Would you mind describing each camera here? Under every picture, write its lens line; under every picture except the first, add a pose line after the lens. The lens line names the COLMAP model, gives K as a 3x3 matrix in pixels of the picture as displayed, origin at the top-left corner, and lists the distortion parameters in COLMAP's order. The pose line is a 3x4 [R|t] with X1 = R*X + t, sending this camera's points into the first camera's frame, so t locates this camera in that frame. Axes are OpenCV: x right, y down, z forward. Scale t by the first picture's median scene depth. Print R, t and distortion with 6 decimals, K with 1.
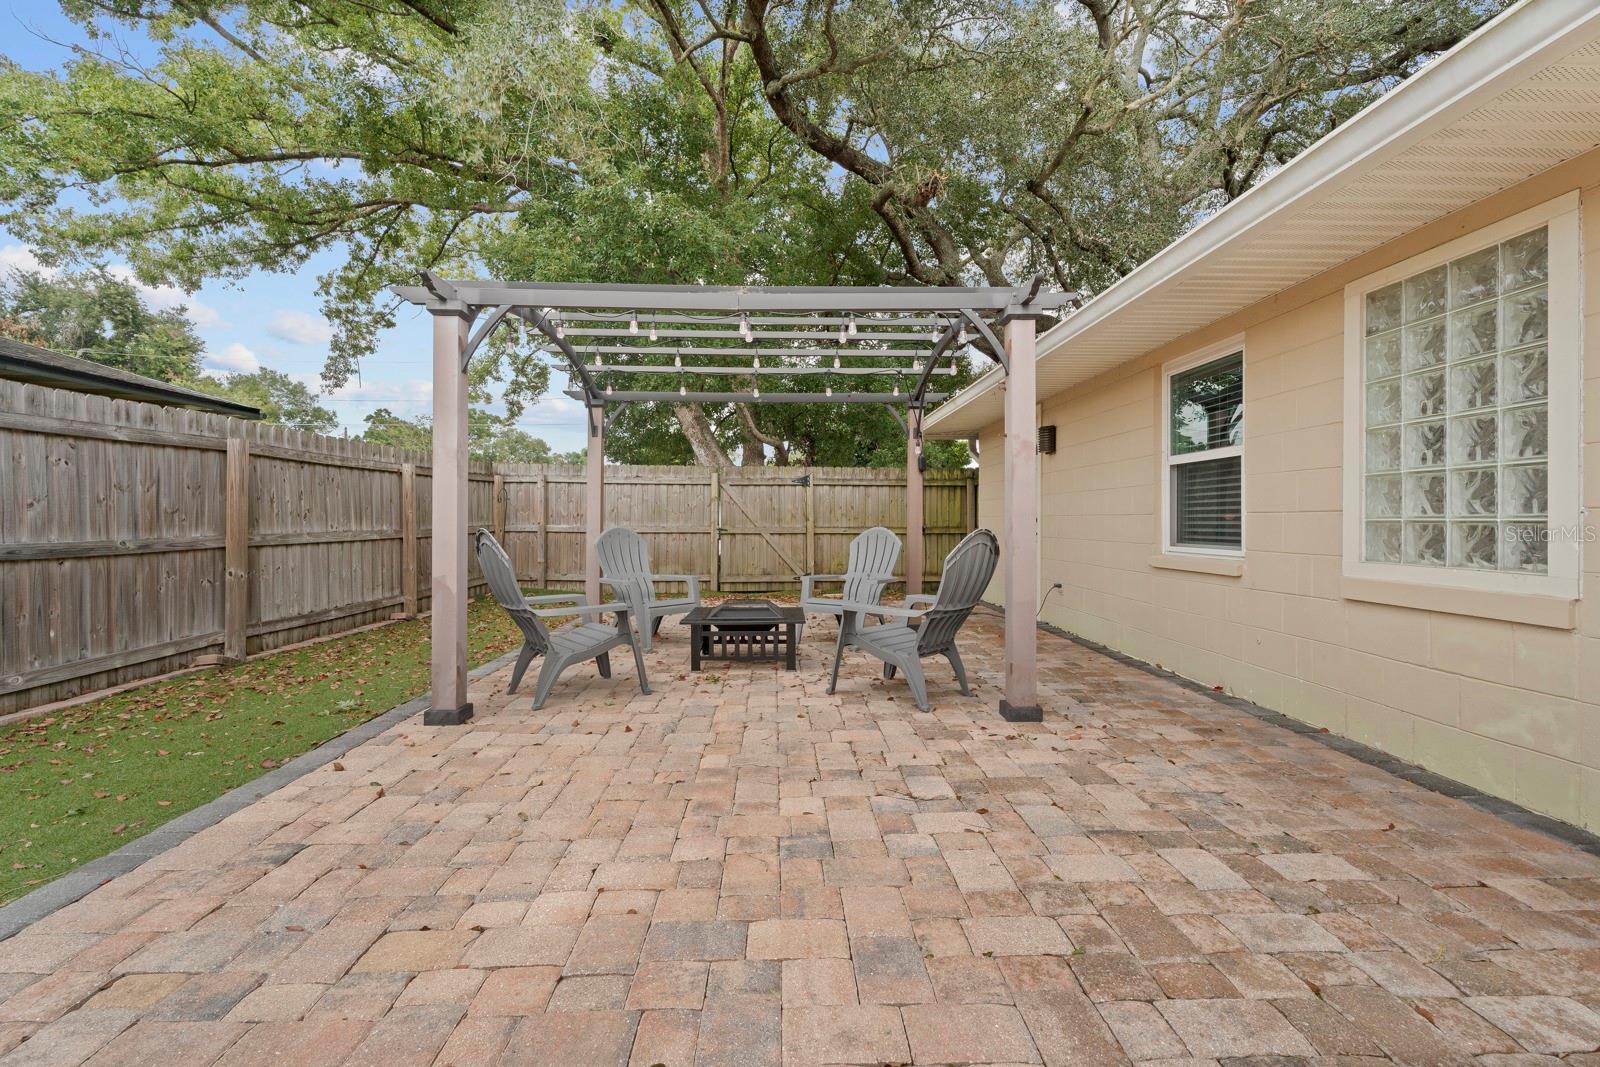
lens RADIAL K [[726.5, 0, 803.6], [0, 726.5, 518.7], [0, 0, 1]] dist [0.002226, -0.000072]
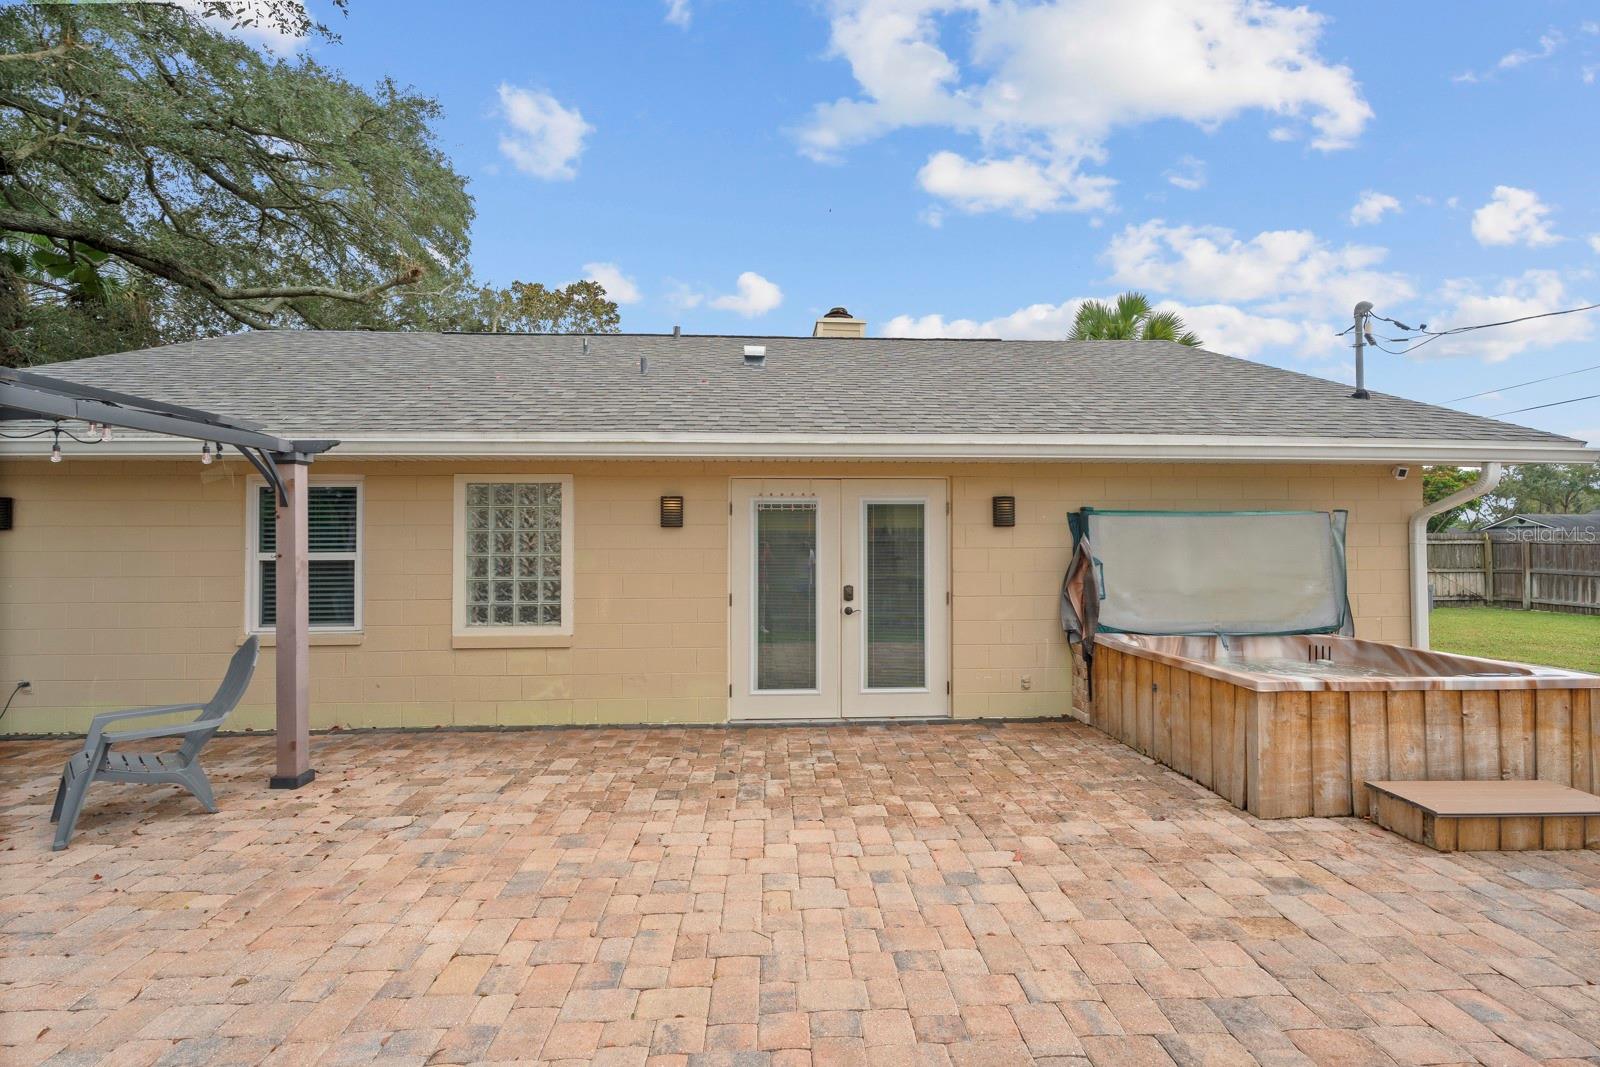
lens RADIAL K [[726.5, 0, 790.5], [0, 726.5, 535.9], [0, 0, 1]] dist [0.002226, -0.000072]
pose [[0.001015, 0.004784, 0.999988, -1.385488], [0.006414, 0.999968, -0.004790, -0.204488], [-0.999979, 0.006418, 0.000984, 0.216683]]
